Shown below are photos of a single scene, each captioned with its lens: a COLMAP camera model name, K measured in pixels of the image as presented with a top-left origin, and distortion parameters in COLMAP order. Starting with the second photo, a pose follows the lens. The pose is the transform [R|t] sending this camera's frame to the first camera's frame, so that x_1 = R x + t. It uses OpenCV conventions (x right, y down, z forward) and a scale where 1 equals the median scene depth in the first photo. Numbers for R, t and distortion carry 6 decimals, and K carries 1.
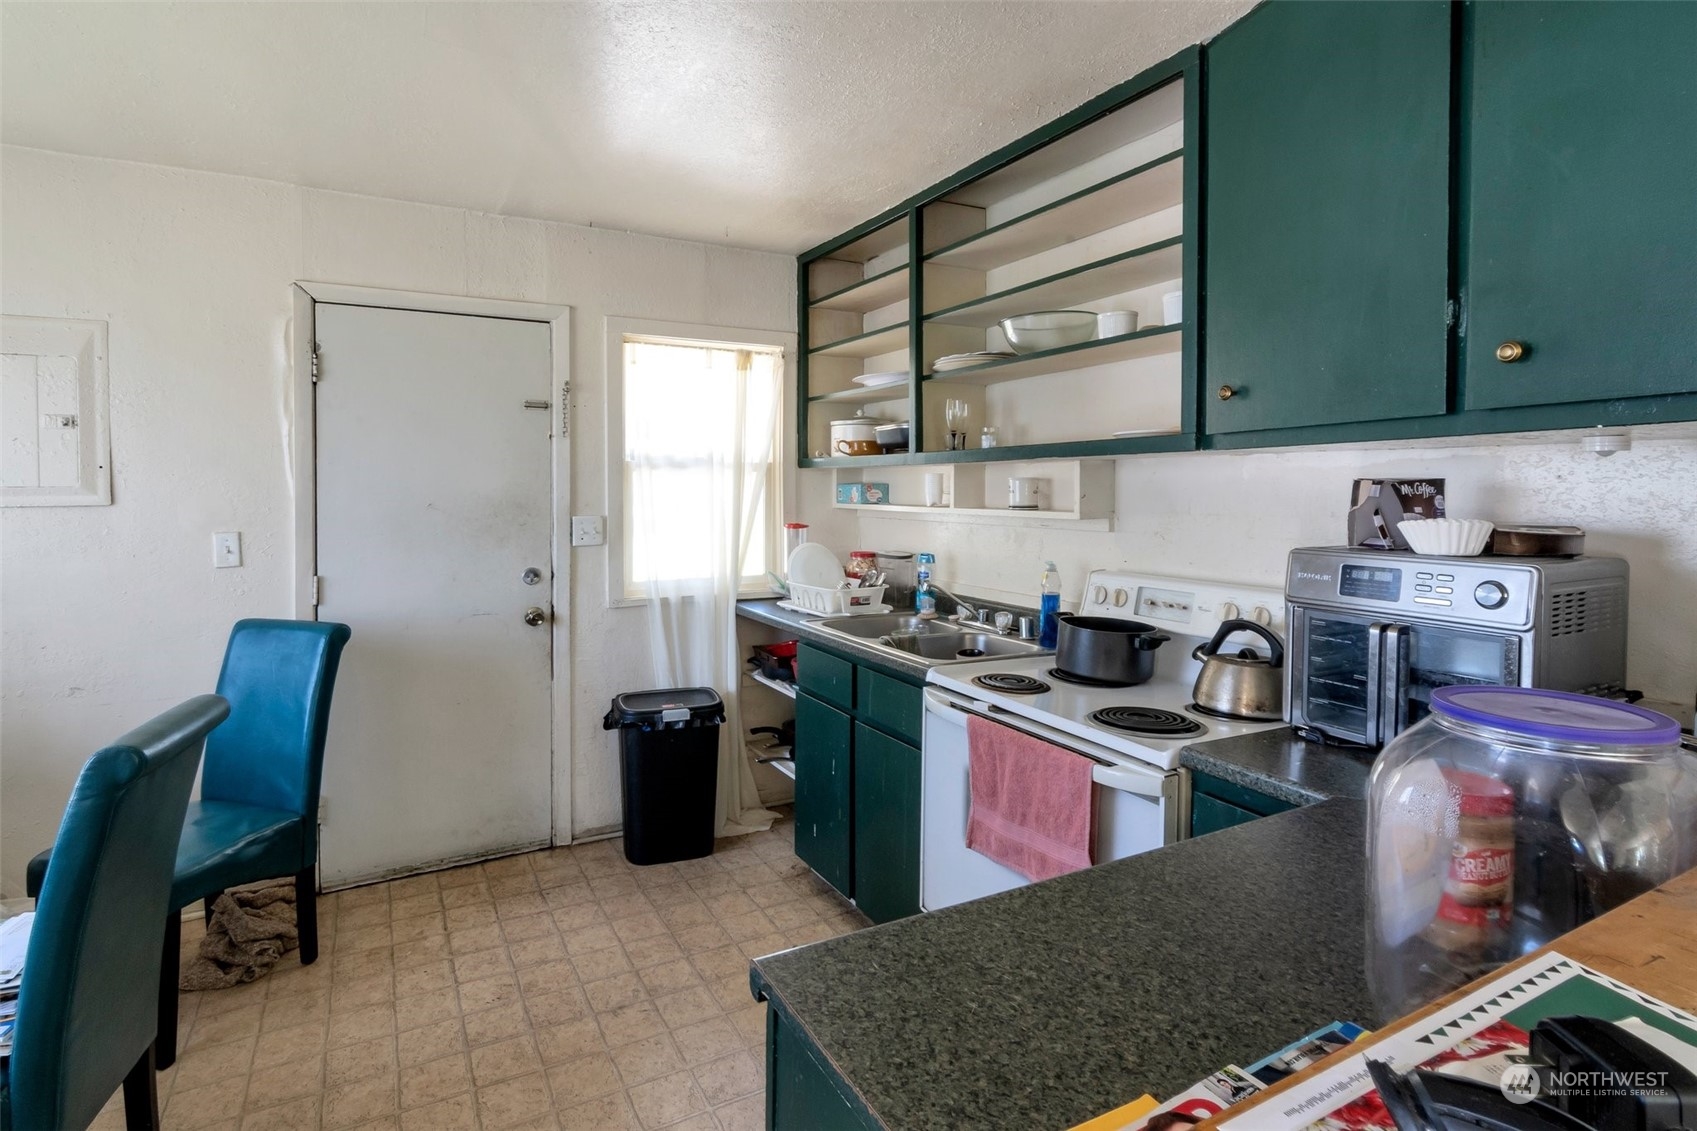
lens RADIAL K [[880.7, 0, 847.8], [0, 880.7, 498.6], [0, 0, 1]] dist [-0.000231, -0.000043]
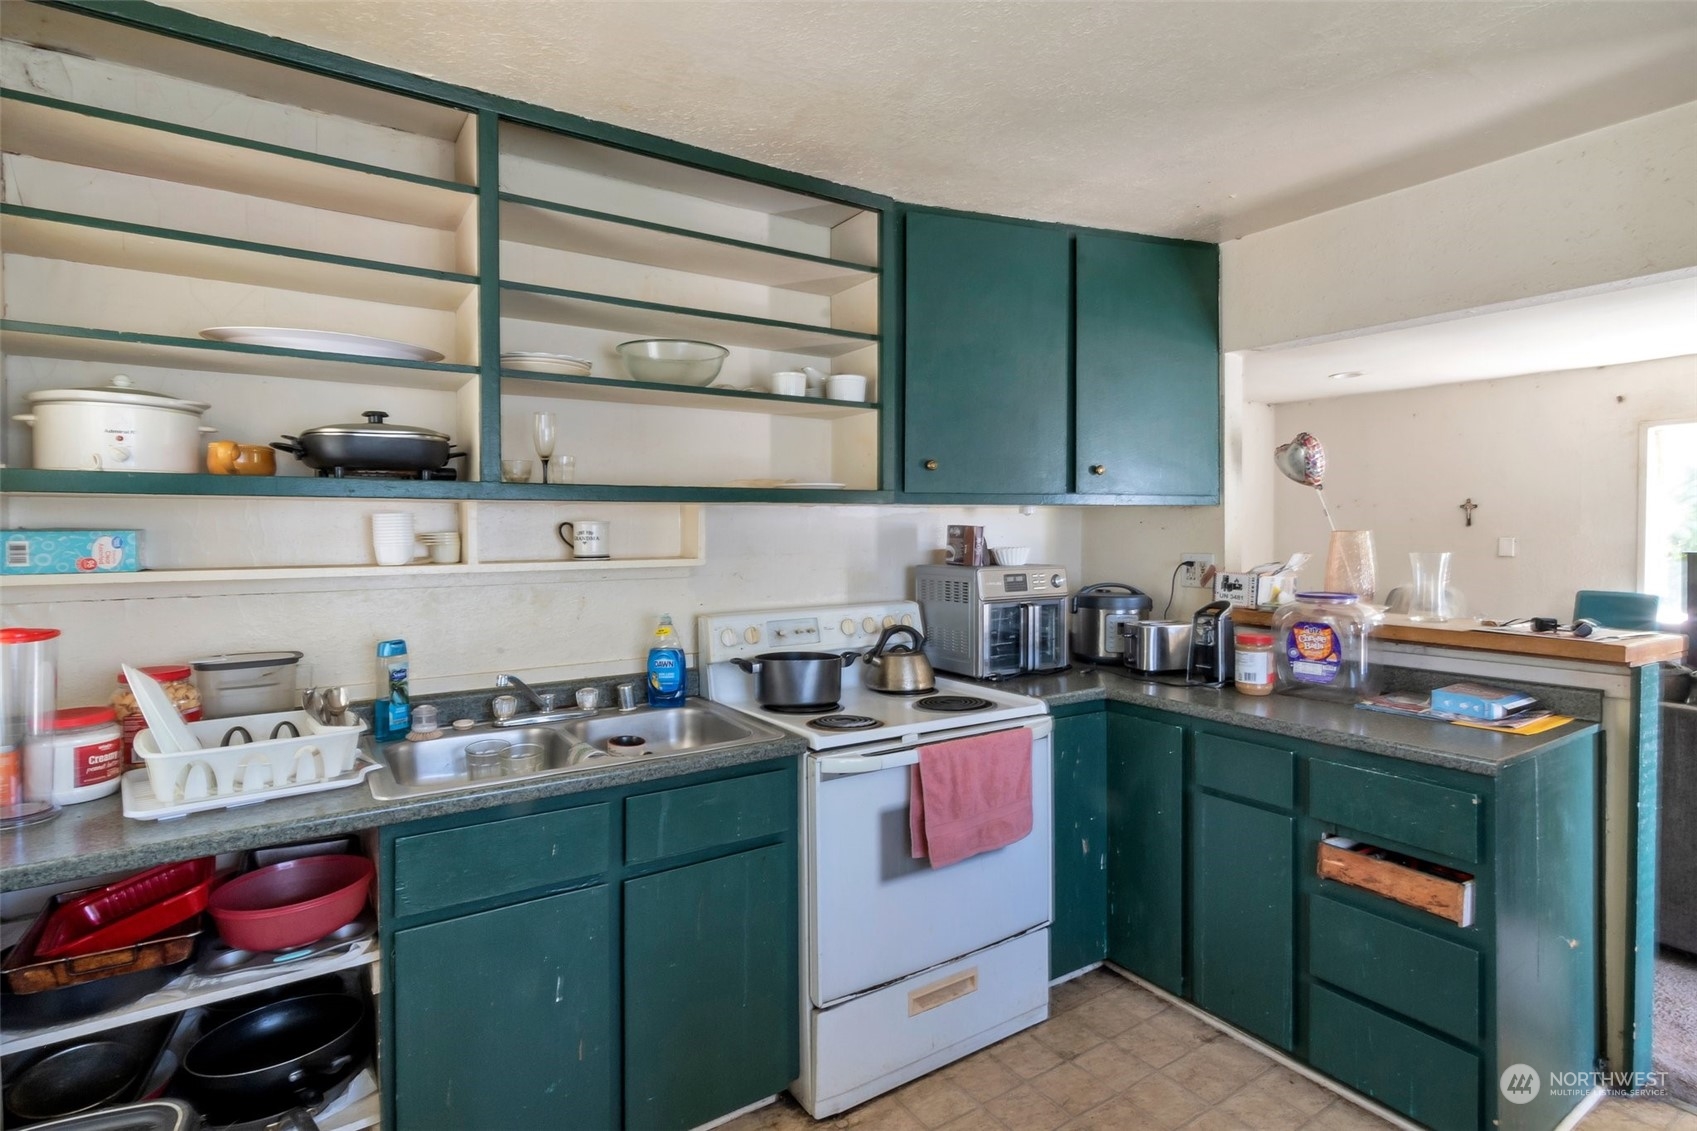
lens RADIAL K [[850.5, 0, 848.5], [0, 850.5, 565.5], [0, 0, 1]] dist [-0.001282, -0.000202]
pose [[-0.078643, -0.032719, 0.996366, -0.751818], [0.021971, 0.999162, 0.034545, -0.005642], [-0.996661, 0.024608, -0.077858, 0.990397]]
